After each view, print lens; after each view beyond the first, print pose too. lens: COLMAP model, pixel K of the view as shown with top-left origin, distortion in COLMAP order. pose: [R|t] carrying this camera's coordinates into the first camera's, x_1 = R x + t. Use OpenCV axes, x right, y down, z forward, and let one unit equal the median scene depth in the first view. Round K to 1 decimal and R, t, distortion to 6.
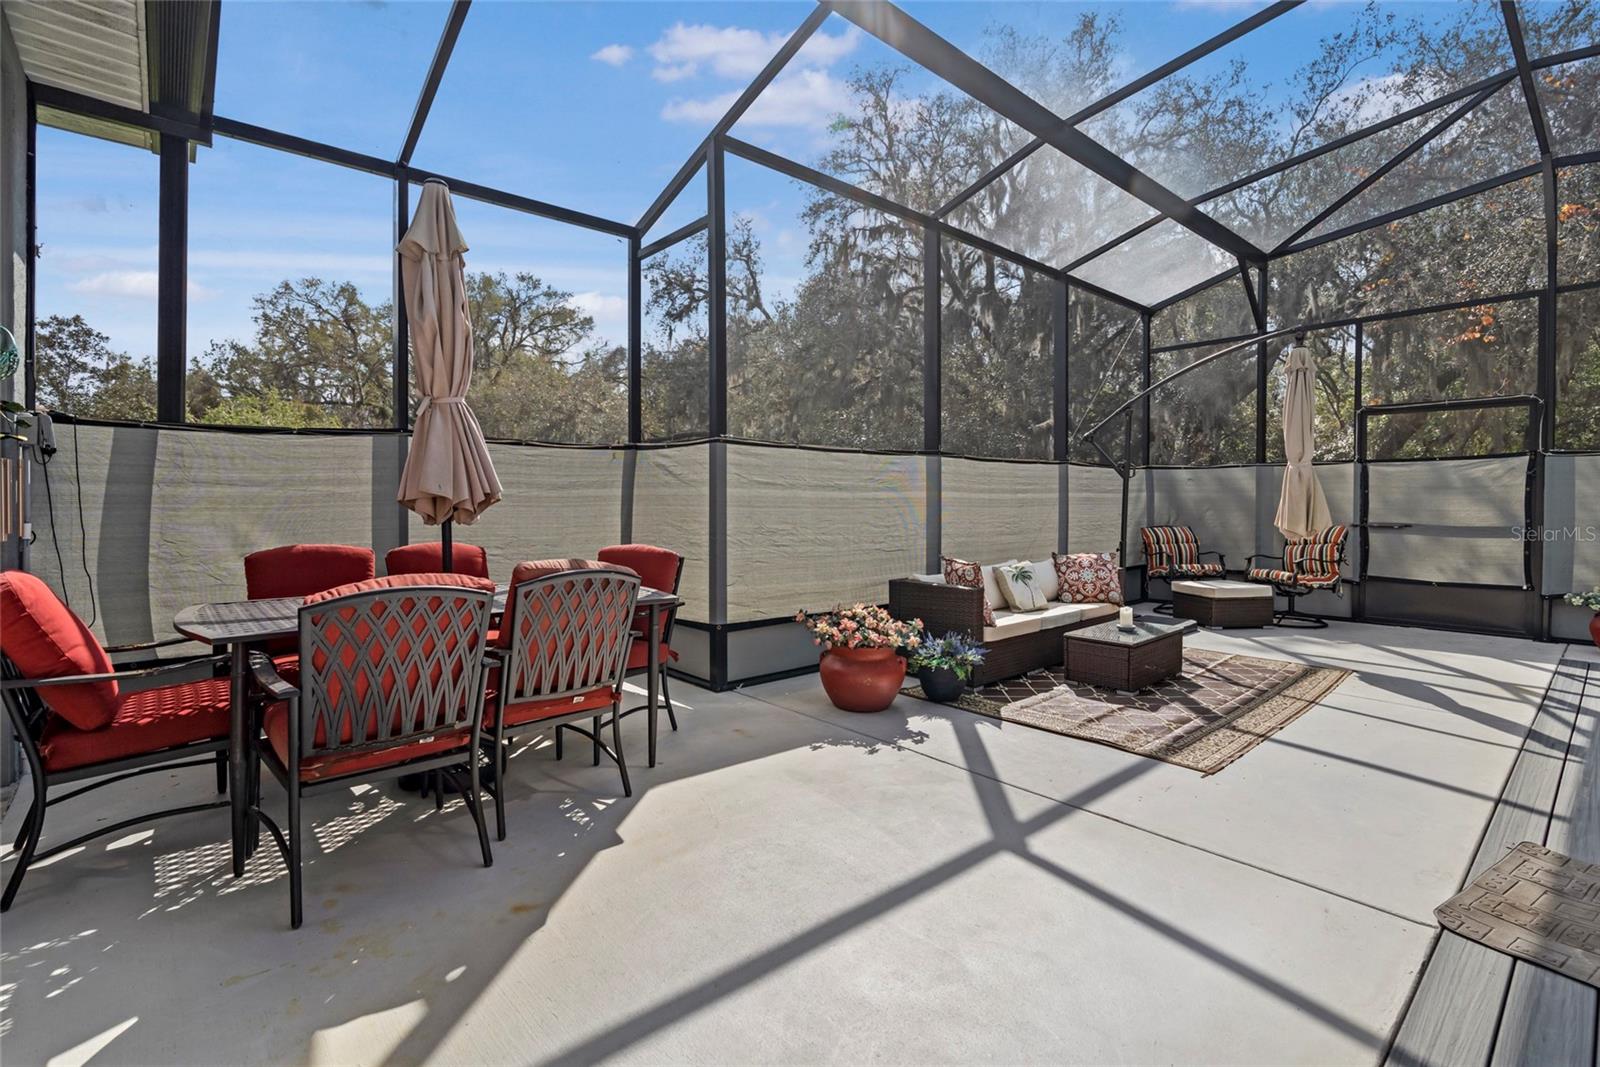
lens RADIAL K [[728.8, 0, 805.5], [0, 728.8, 512.7], [0, 0, 1]] dist [-0.004235, 0.000246]
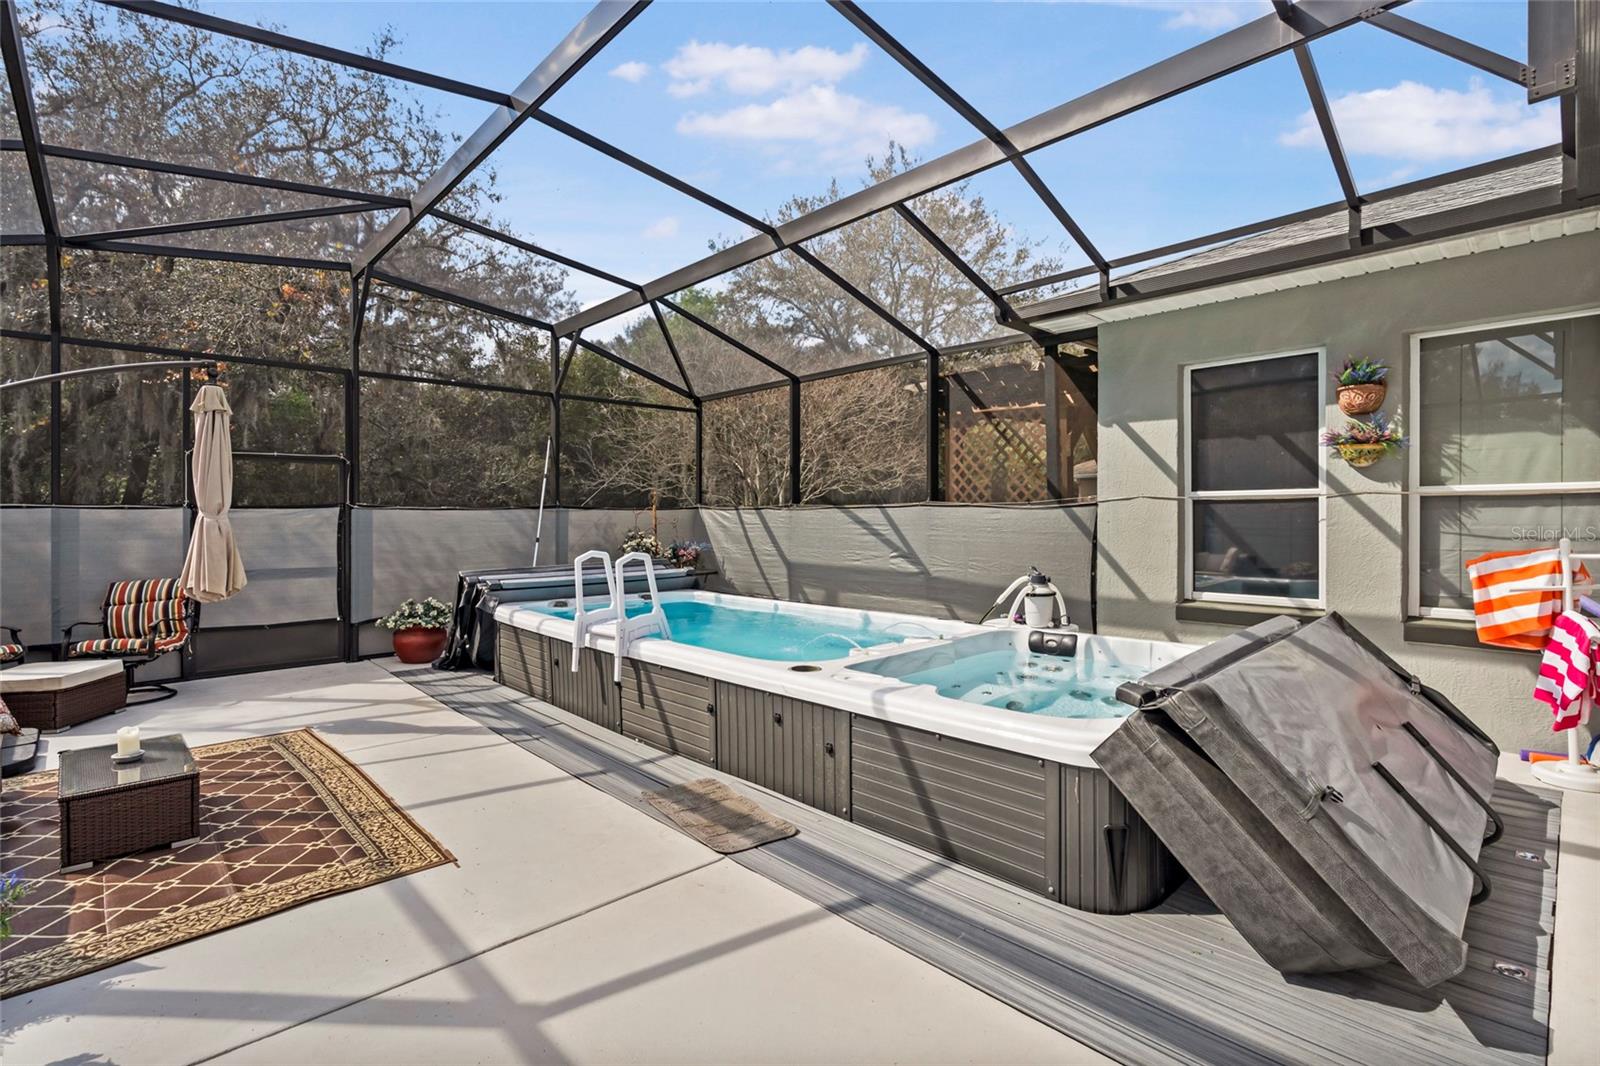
lens RADIAL K [[745.7, 0, 807.0], [0, 745.7, 508.7], [0, 0, 1]] dist [-0.008828, 0.000902]
pose [[-0.036708, 0.013091, 0.999240, -0.245139], [0.018840, 0.999746, -0.012406, -0.048087], [-0.999148, 0.018371, -0.036945, 0.297691]]
